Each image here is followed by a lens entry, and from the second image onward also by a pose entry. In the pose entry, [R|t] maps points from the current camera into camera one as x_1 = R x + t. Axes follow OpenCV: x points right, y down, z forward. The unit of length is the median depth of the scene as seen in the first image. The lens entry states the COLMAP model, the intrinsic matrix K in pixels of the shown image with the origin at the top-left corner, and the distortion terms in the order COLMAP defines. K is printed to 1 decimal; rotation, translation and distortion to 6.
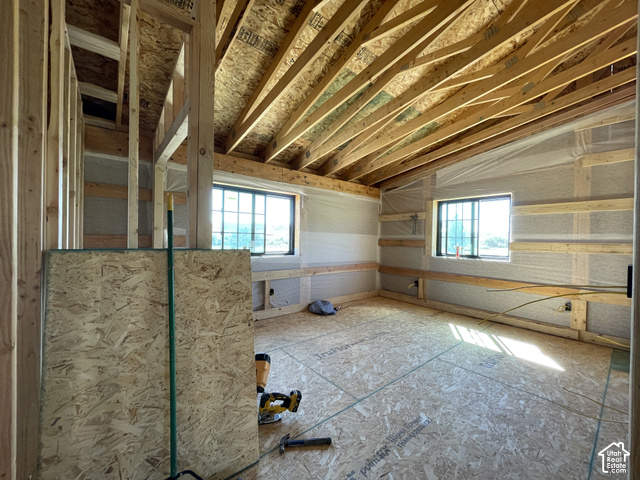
lens RADIAL K [[260.2, 0, 320.0], [0, 260.2, 240.0], [0, 0, 1]] dist [-0.002022, -0.000155]
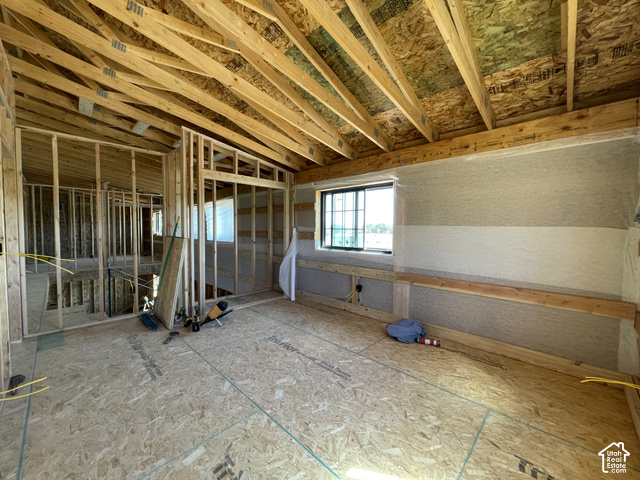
lens RADIAL K [[260.2, 0, 320.0], [0, 260.2, 240.0], [0, 0, 1]] dist [-0.002022, -0.000155]
pose [[0.092393, 0.019096, -0.995539, 0.776791], [-0.019239, 0.999664, 0.017390, 0.002956], [0.995537, 0.017547, 0.092729, 0.760760]]
